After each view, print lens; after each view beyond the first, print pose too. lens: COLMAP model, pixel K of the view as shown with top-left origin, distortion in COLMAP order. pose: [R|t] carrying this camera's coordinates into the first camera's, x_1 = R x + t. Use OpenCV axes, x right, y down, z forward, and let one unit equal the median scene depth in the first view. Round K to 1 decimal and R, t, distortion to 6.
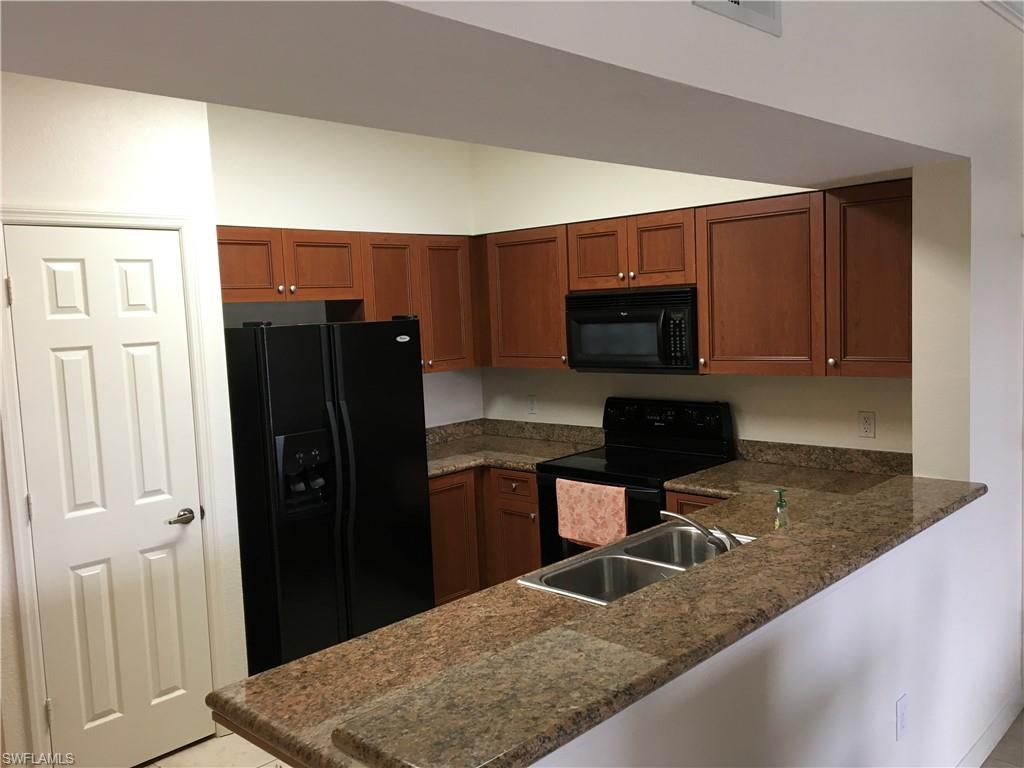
lens RADIAL K [[843.4, 0, 512.0], [0, 843.4, 384.0], [0, 0, 1]] dist [0.009402, -0.001468]
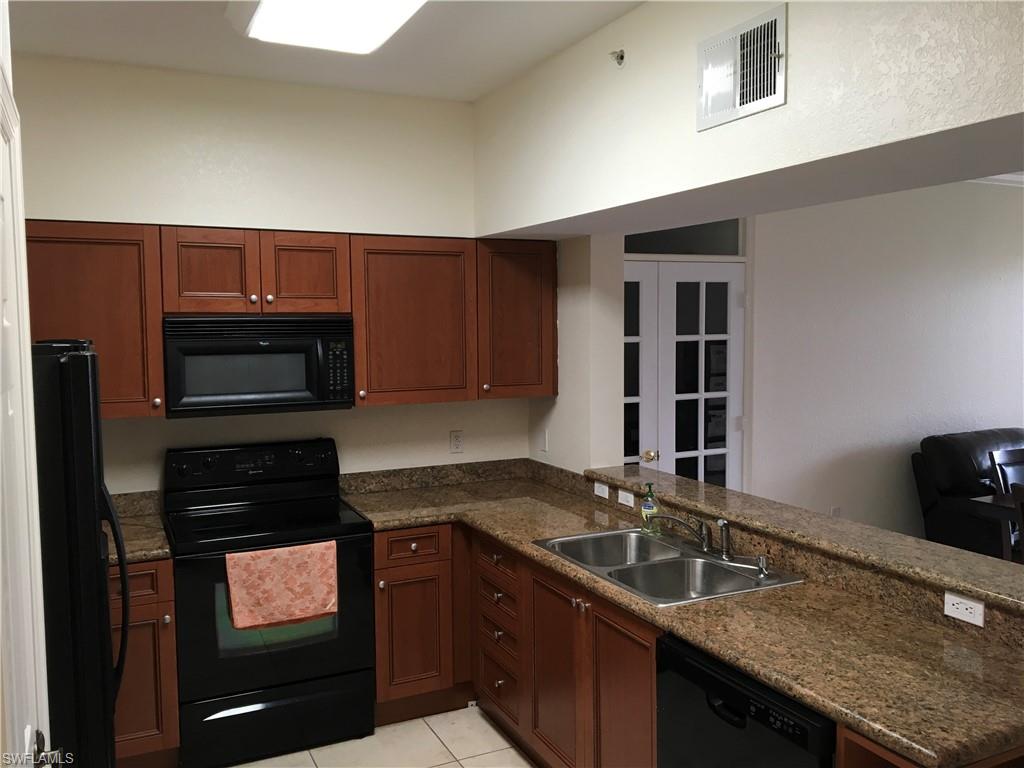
lens RADIAL K [[862.9, 0, 512.0], [0, 862.9, 384.0], [0, 0, 1]] dist [0.033090, 0.004350]
pose [[0.346900, -0.033657, 0.937298, -0.627633], [0.075746, 0.997097, 0.007771, -0.032412], [-0.934838, 0.068301, 0.348443, 0.489967]]
